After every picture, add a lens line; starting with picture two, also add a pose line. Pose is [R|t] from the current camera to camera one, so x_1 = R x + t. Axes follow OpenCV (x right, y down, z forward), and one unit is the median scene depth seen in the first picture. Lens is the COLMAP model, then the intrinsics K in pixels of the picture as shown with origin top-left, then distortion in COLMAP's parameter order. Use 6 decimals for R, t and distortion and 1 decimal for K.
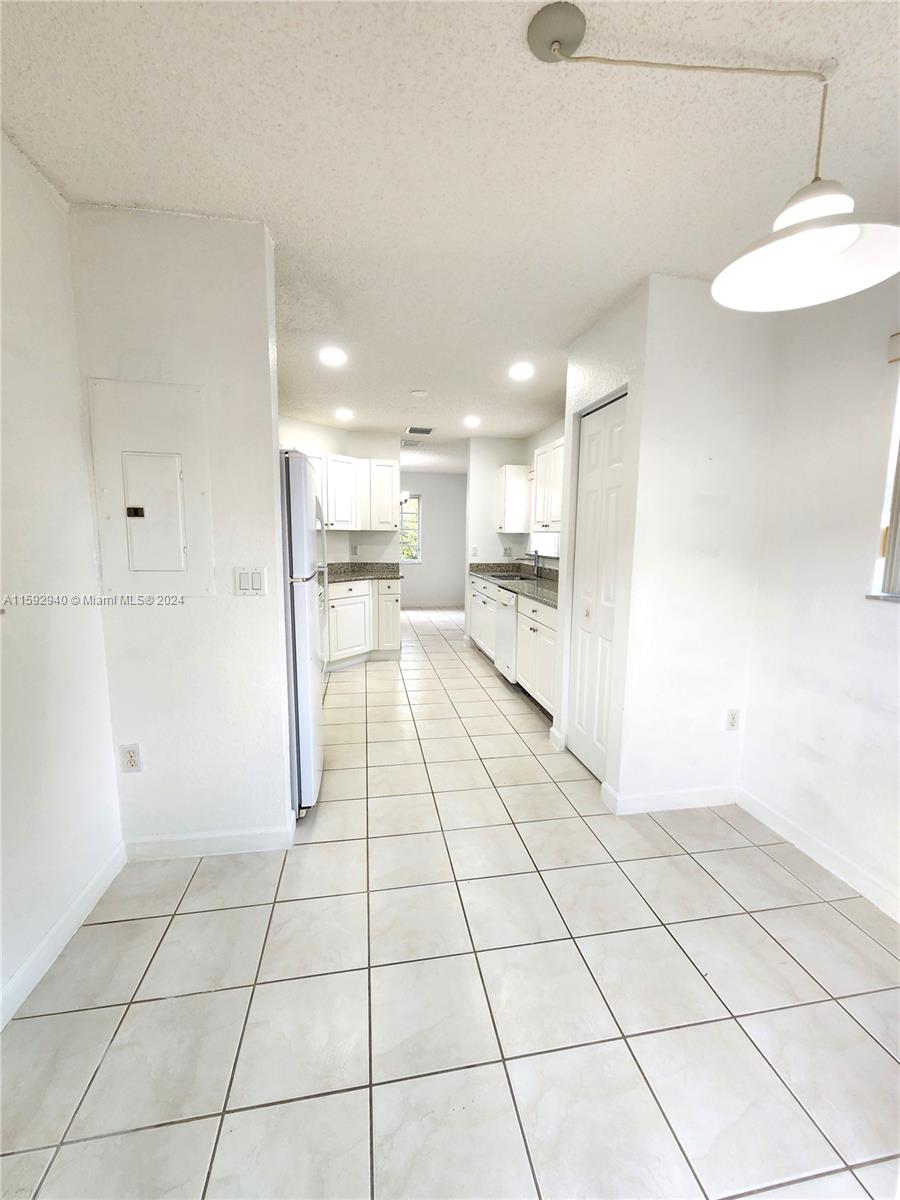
lens RADIAL K [[488.4, 0, 450.0], [0, 488.4, 600.0], [0, 0, 1]] dist [-0.000773, -0.000013]
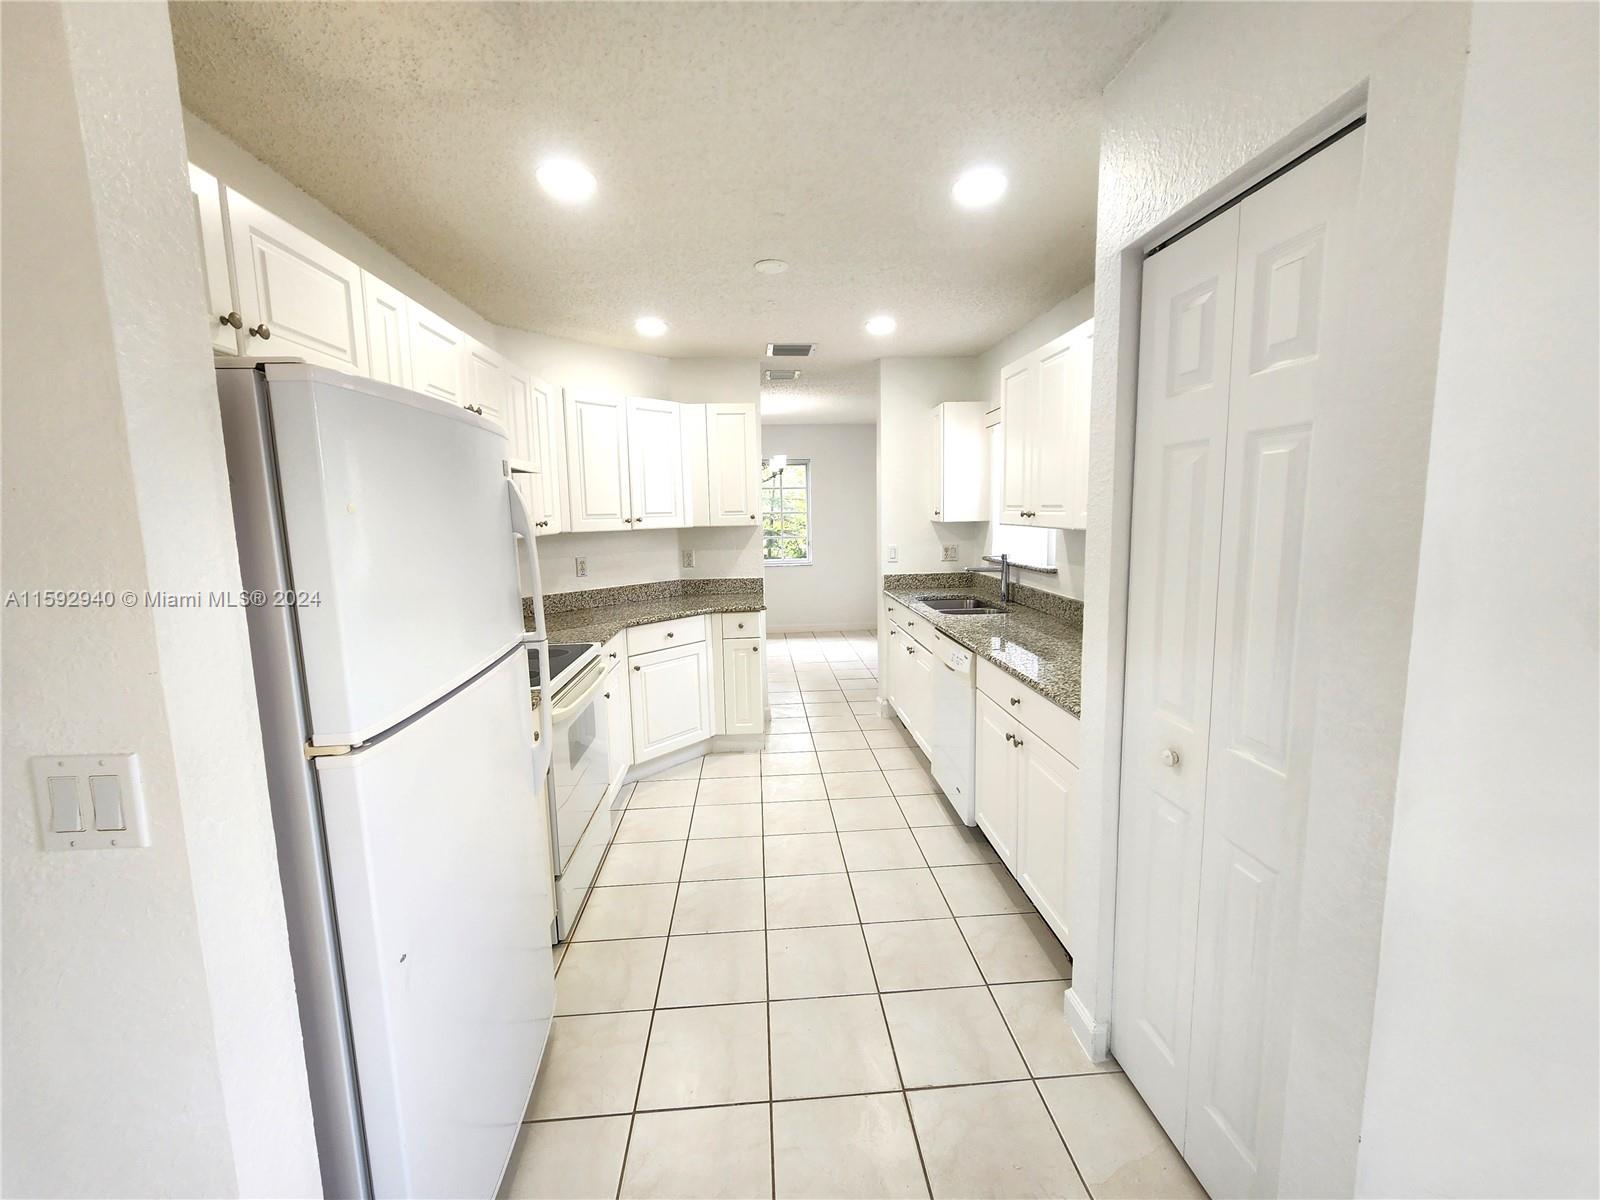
lens RADIAL K [[655.6, 0, 800.7], [0, 655.6, 592.4], [0, 0, 1]] dist [-0.001094, 0.000768]
pose [[0.994633, -0.020827, -0.101349, 0.022190], [0.020115, 0.999765, -0.008047, -0.055991], [0.101493, 0.005965, 0.994818, 0.237792]]
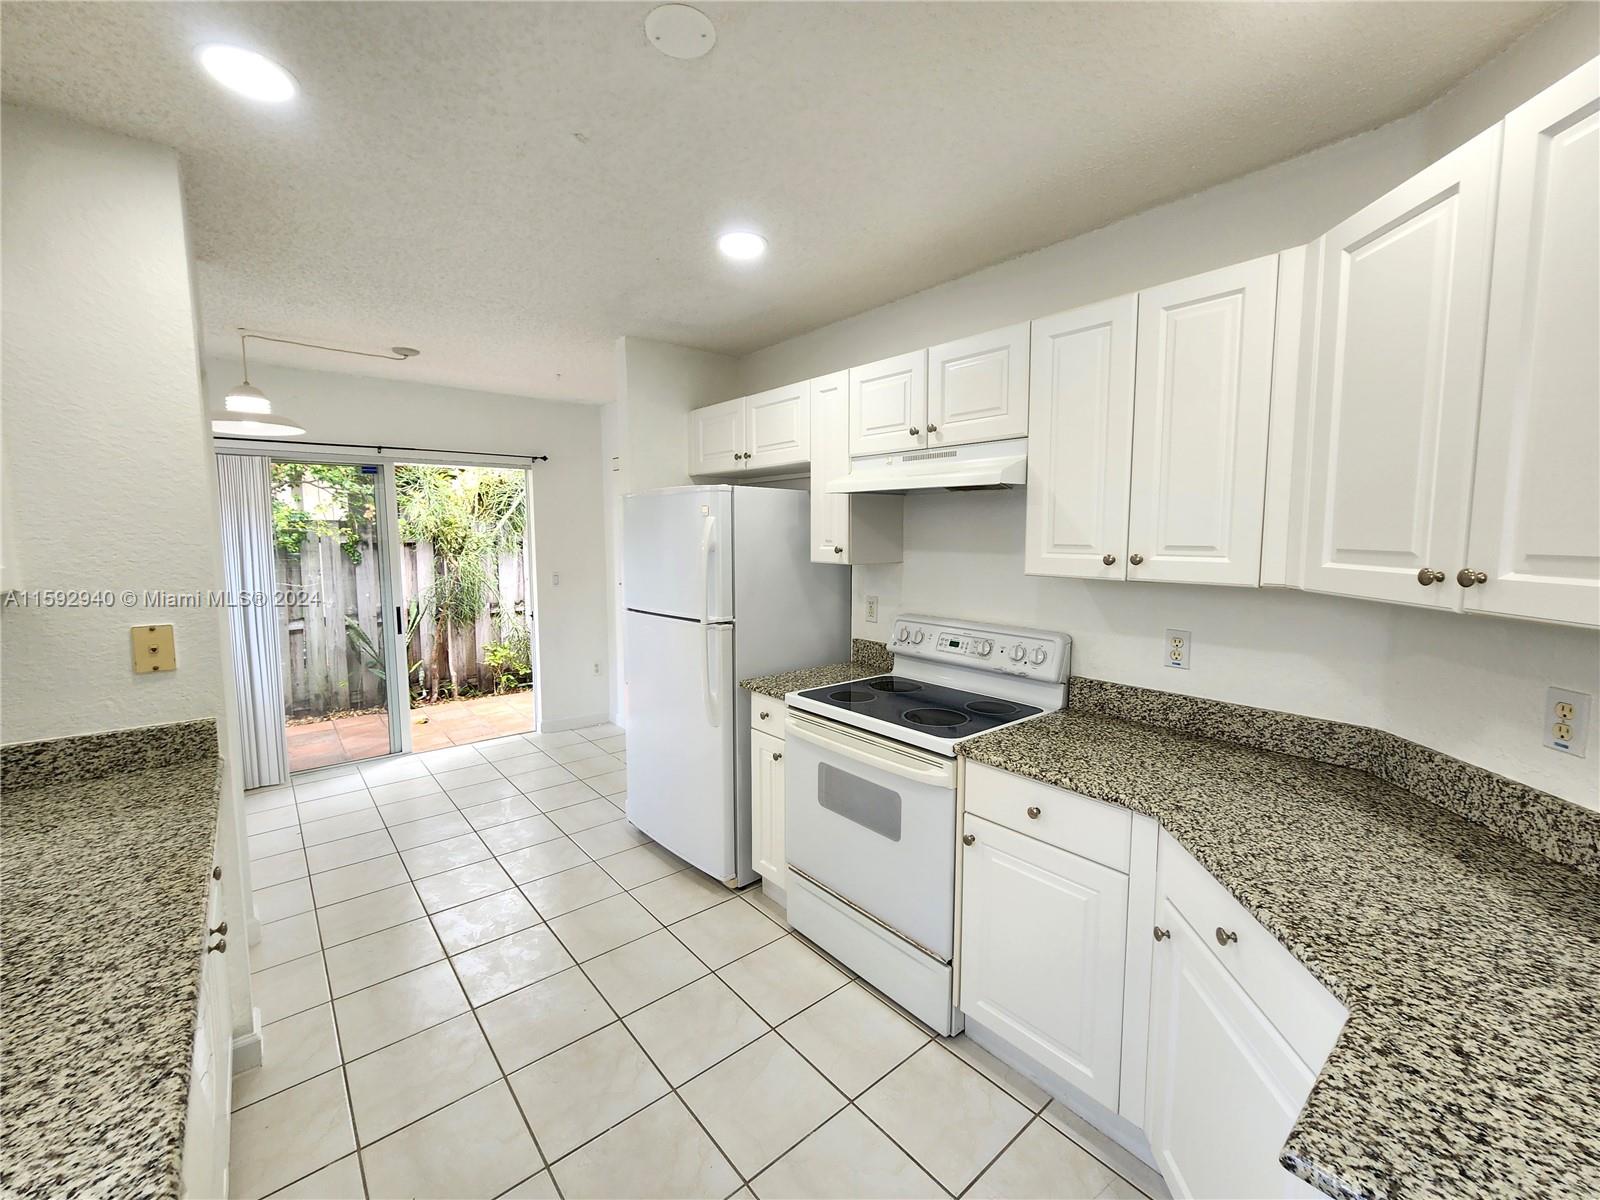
lens RADIAL K [[659.4, 0, 802.5], [0, 659.4, 593.9], [0, 0, 1]] dist [-0.000750, 0.000447]
pose [[-0.862817, 0.035489, -0.504269, 0.043893], [-0.077654, 0.976388, 0.201584, -0.164766], [0.499517, 0.213089, -0.839688, 1.002011]]
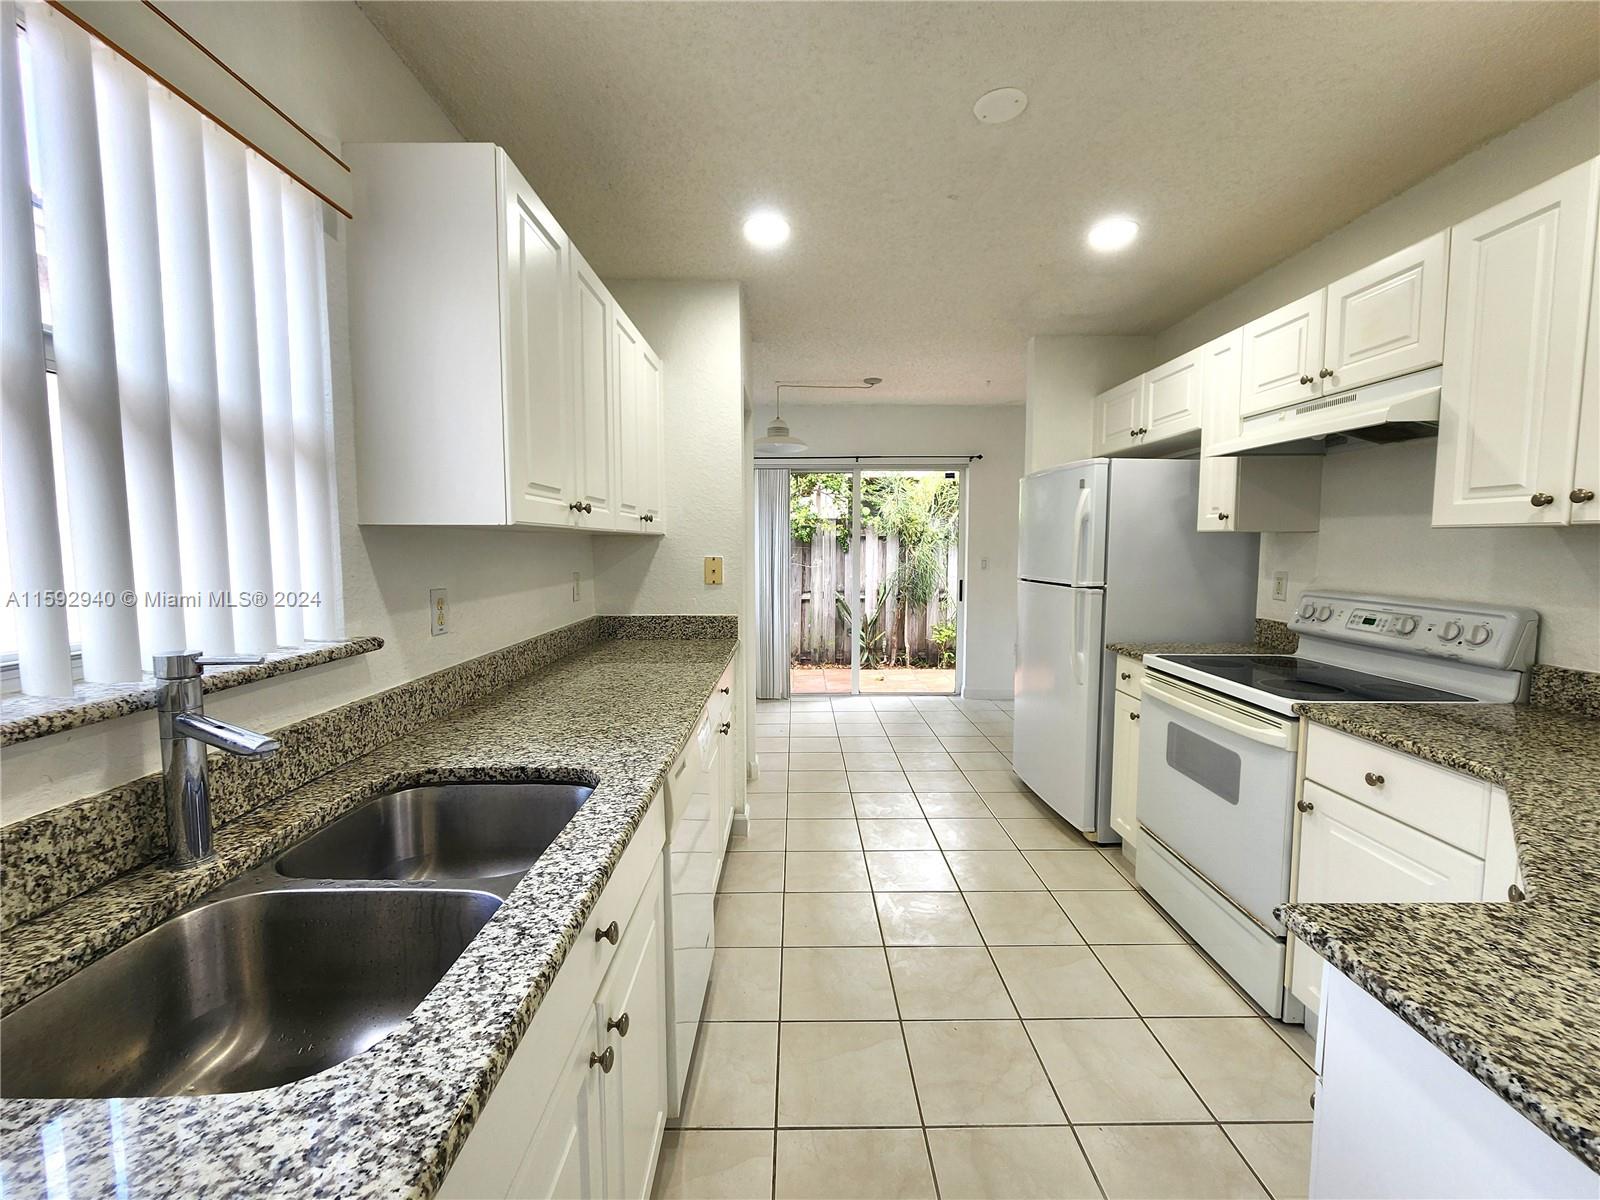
lens RADIAL K [[659.4, 0, 802.5], [0, 659.4, 593.9], [0, 0, 1]] dist [-0.000750, 0.000447]
pose [[-0.987429, -0.024319, 0.156183, -0.006426], [0.009498, 0.977179, 0.212206, -0.148452], [-0.157779, 0.211022, -0.964663, 1.111411]]
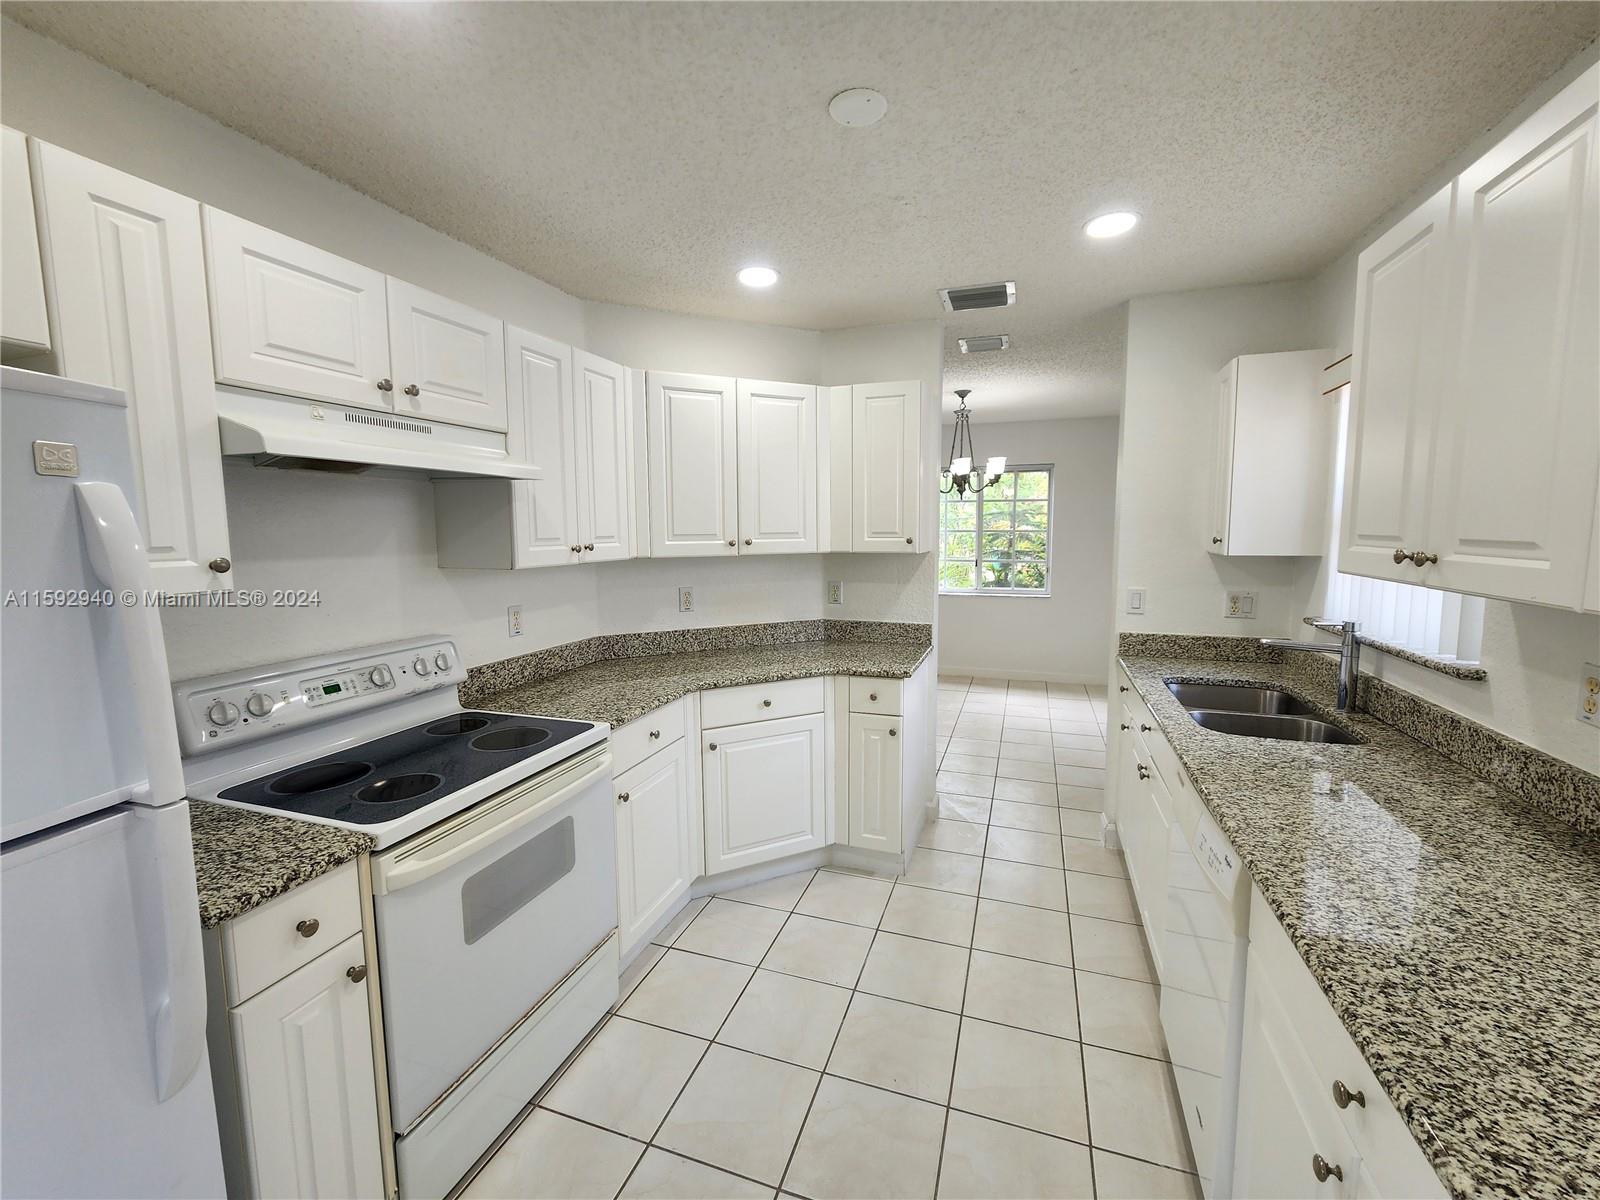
lens RADIAL K [[655.6, 0, 800.7], [0, 655.6, 592.4], [0, 0, 1]] dist [-0.001094, 0.000768]
pose [[0.874619, 0.028885, -0.483950, 0.076559], [-0.045464, 0.998711, -0.022556, -0.093497], [0.482675, 0.041730, 0.874805, 0.483952]]
